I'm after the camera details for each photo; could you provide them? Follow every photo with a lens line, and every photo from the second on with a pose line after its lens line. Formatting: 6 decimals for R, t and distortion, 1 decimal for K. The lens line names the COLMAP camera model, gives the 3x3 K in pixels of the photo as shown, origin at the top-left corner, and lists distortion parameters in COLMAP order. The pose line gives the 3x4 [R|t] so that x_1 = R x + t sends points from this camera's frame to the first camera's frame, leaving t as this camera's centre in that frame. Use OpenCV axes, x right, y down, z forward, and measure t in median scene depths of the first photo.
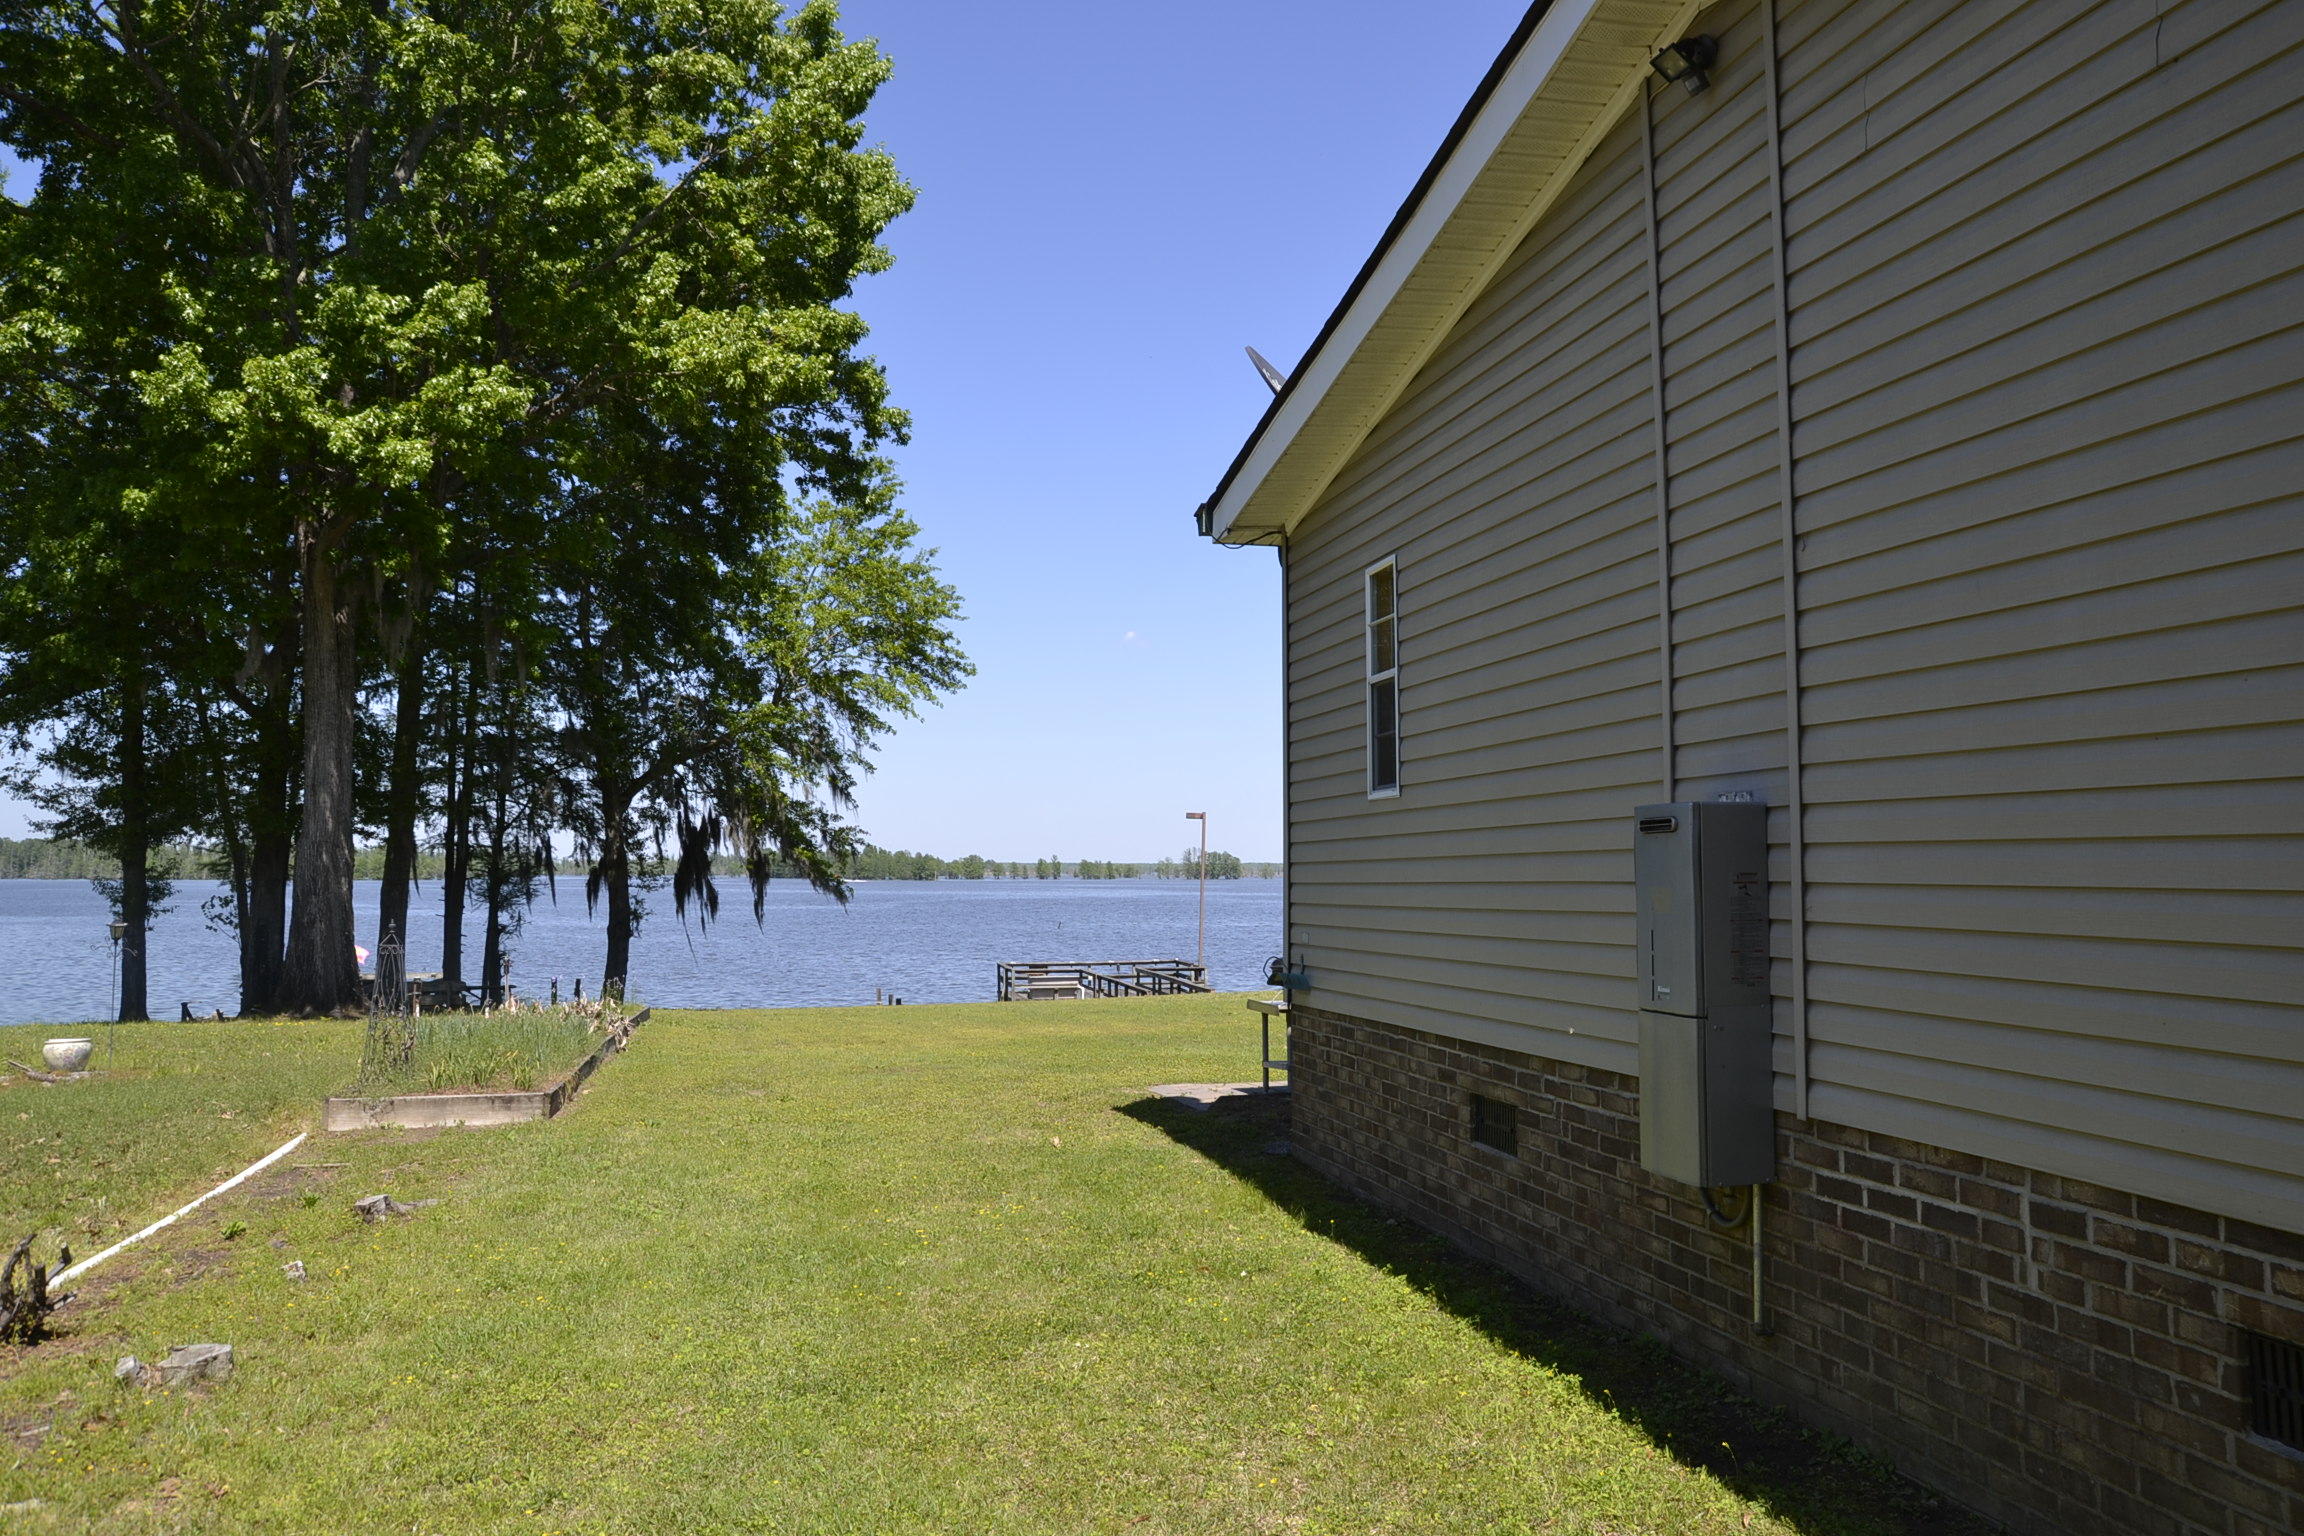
lens RADIAL K [[1724.1, 0, 1145.2], [0, 1724.1, 730.4], [0, 0, 1]] dist [-0.135830, 0.144013]
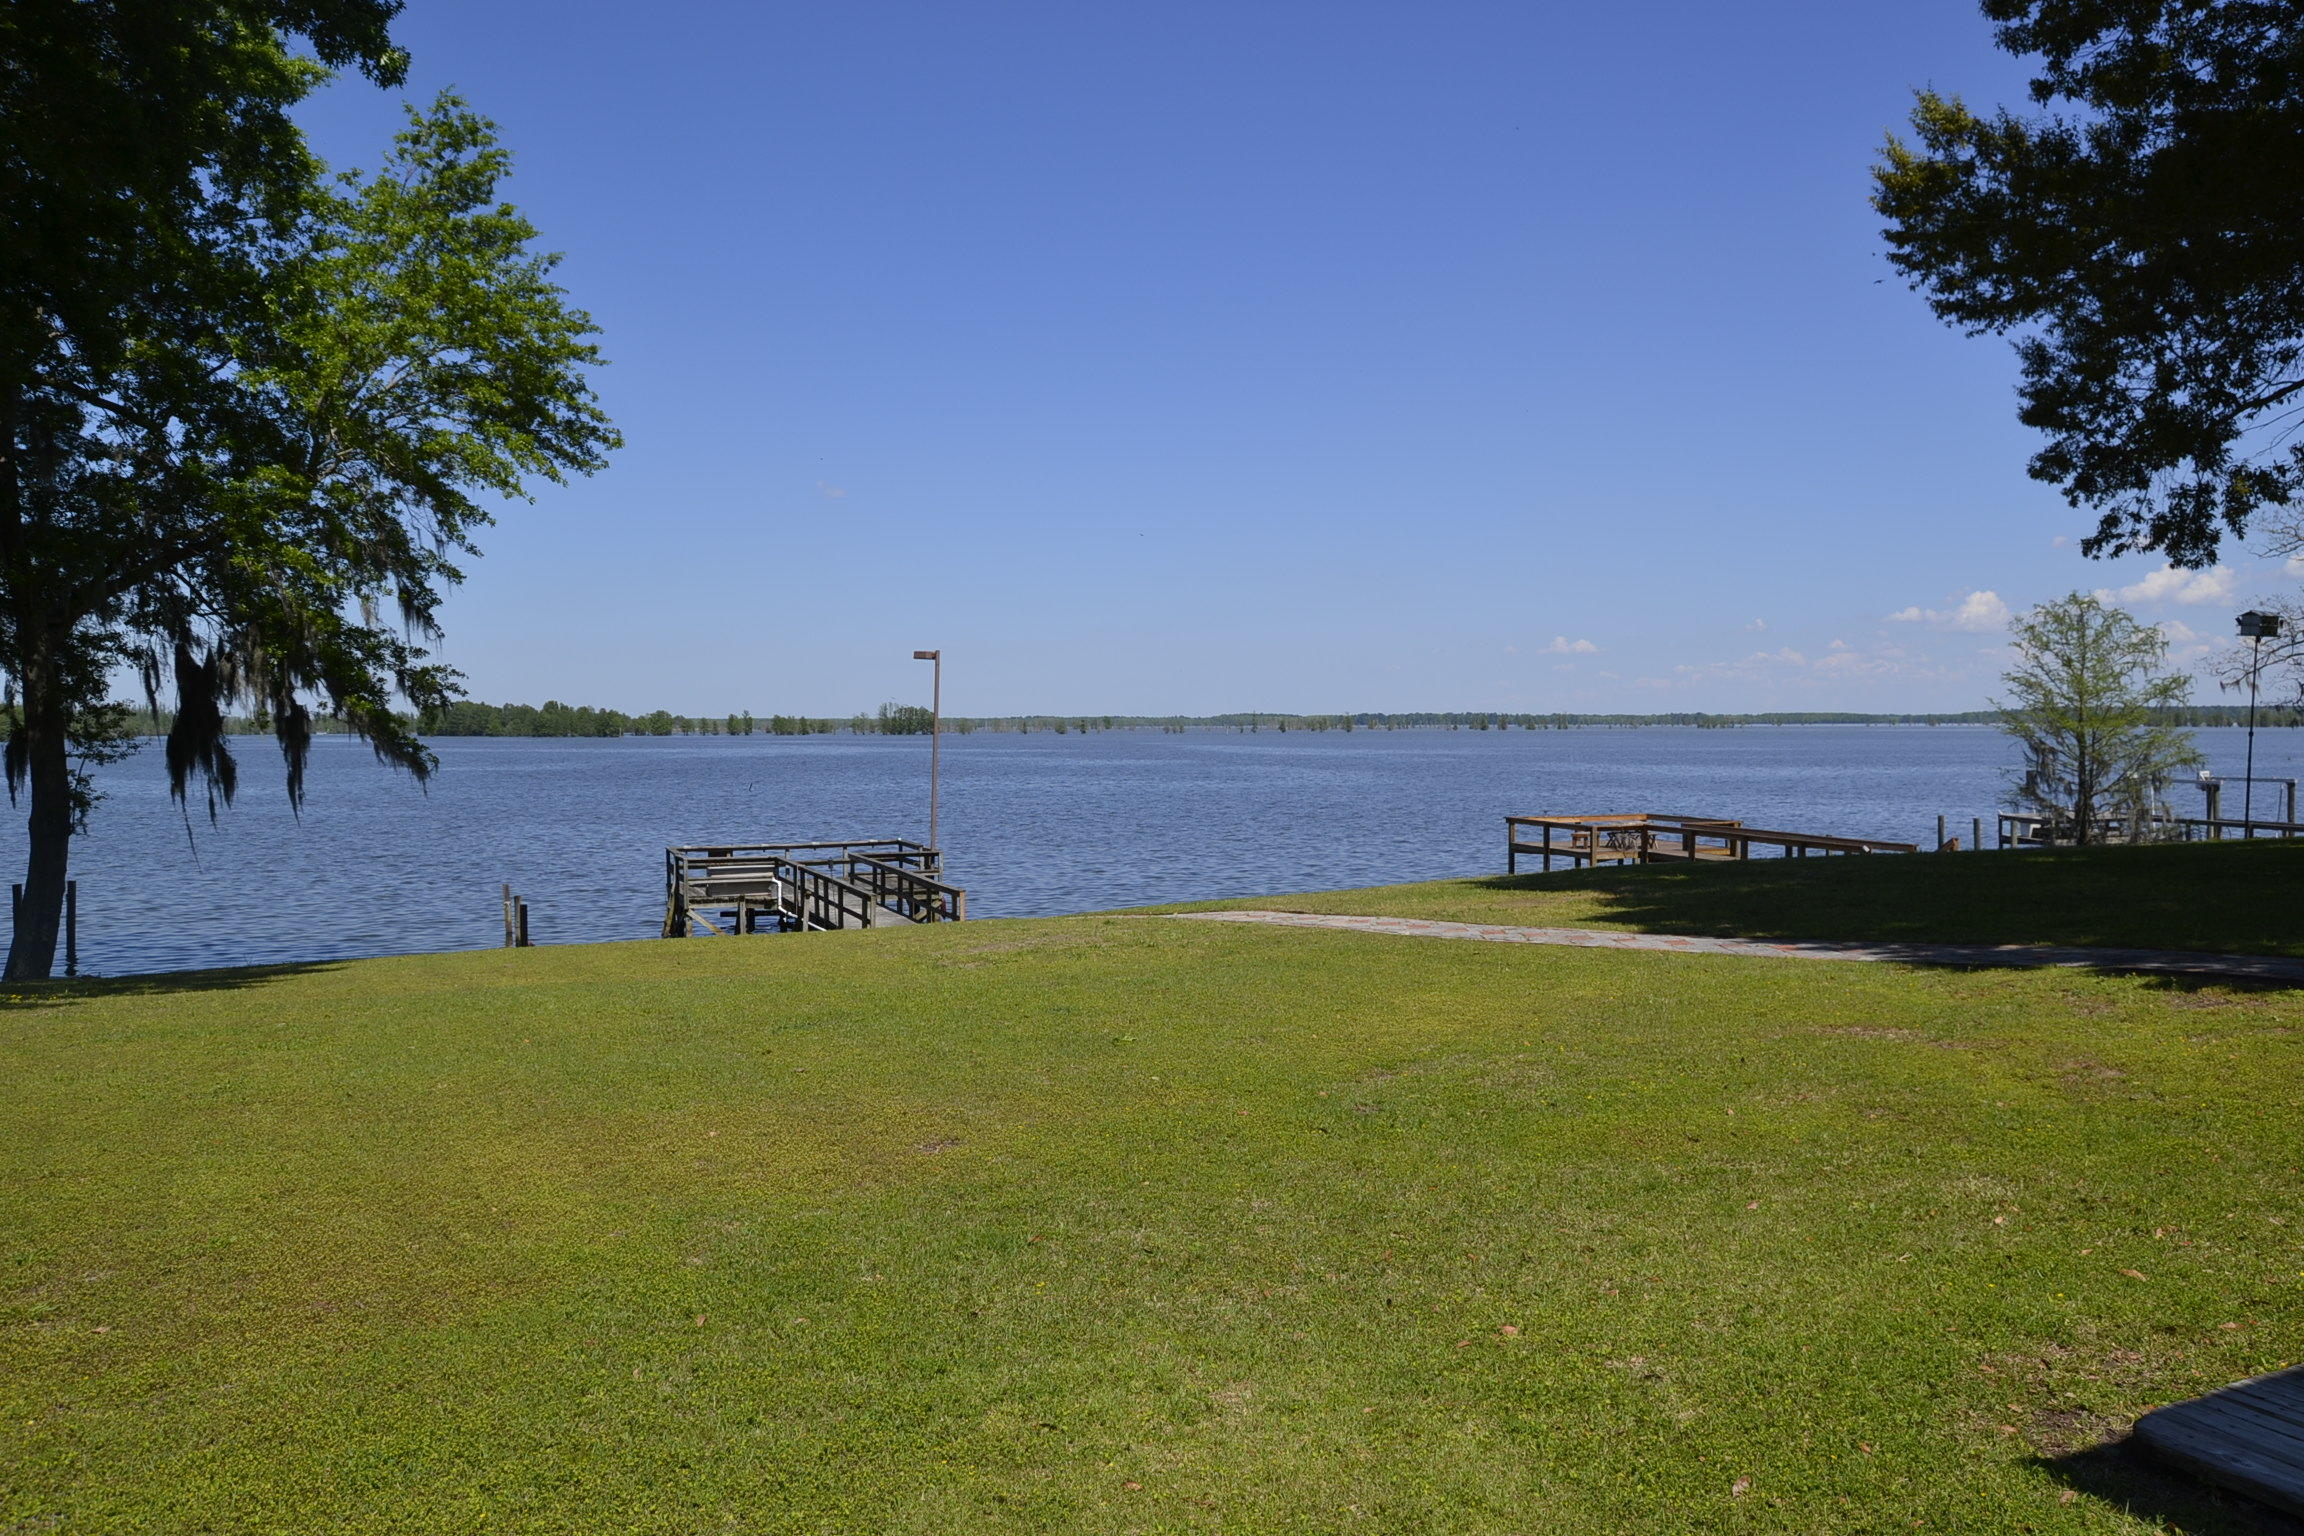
lens RADIAL K [[1724.1, 0, 1145.2], [0, 1724.1, 730.4], [0, 0, 1]] dist [-0.135830, 0.144013]
pose [[0.984468, -0.002952, 0.175538, -0.011239], [-0.011776, 0.996496, 0.082802, 0.022308], [-0.175168, -0.083584, 0.980984, 0.280459]]
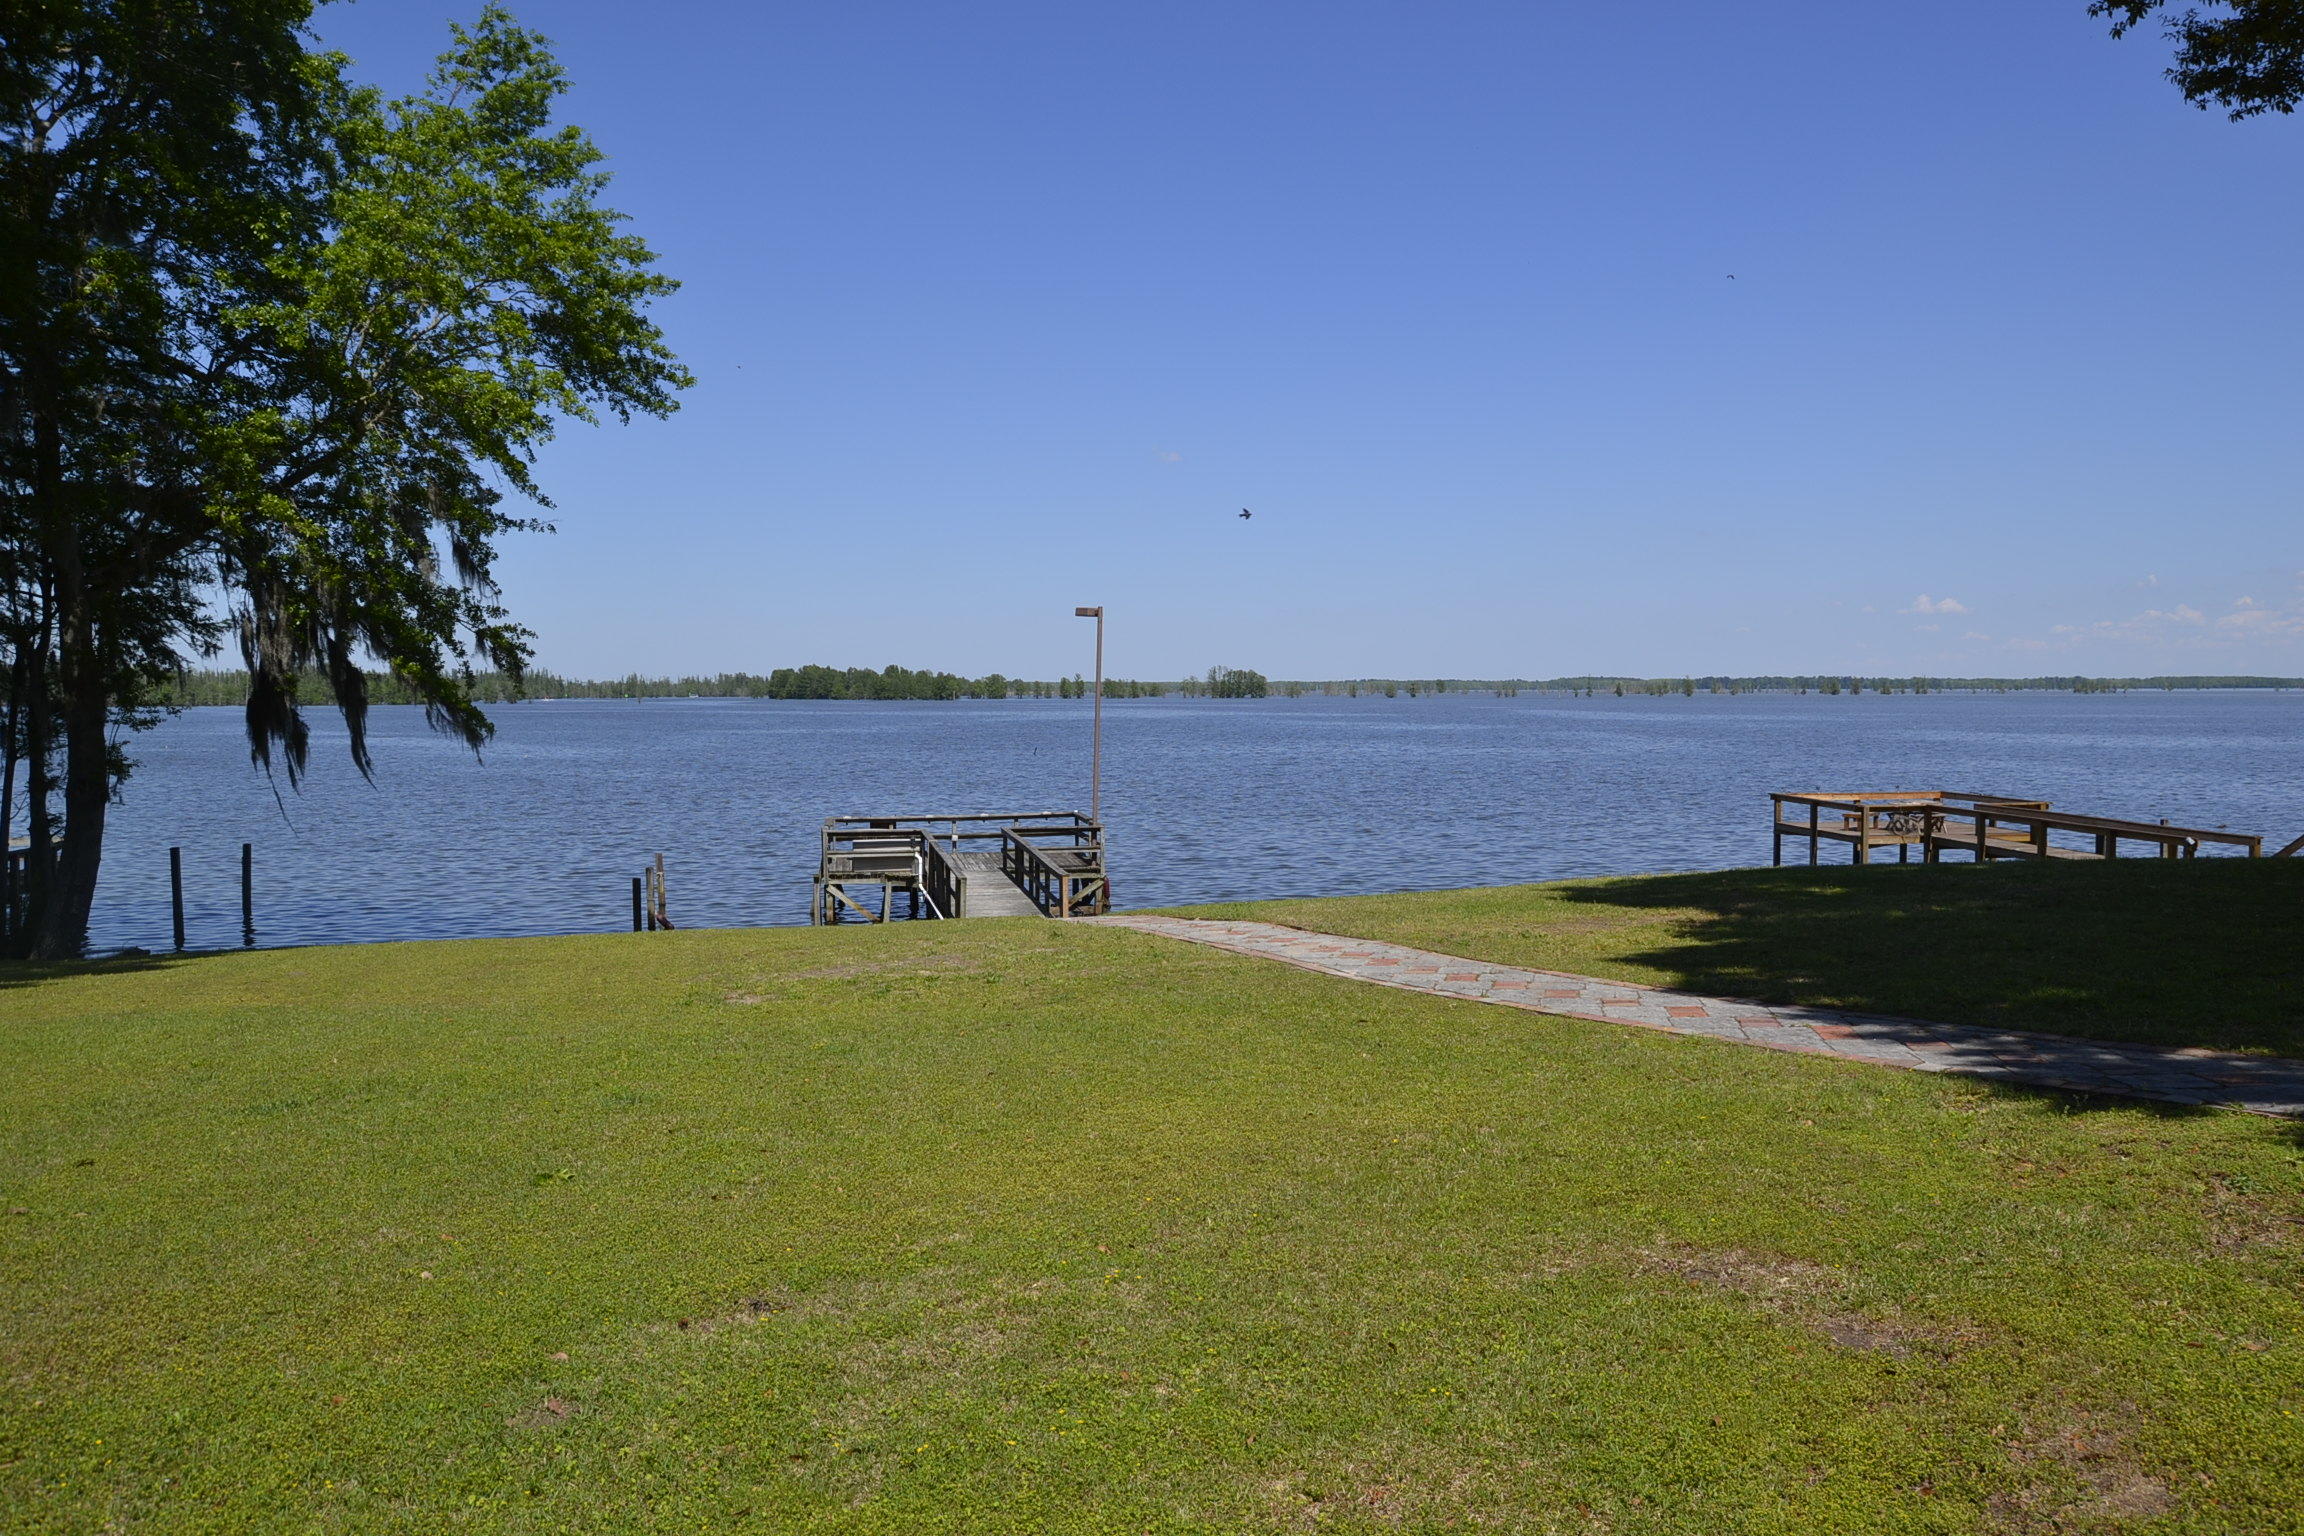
lens RADIAL K [[1724.1, 0, 1145.2], [0, 1724.1, 730.4], [0, 0, 1]] dist [-0.135830, 0.144013]
pose [[0.999831, -0.001860, -0.018297, 0.079432], [0.003767, 0.994494, 0.104727, 0.029227], [0.018002, -0.104778, 0.994333, 0.362327]]
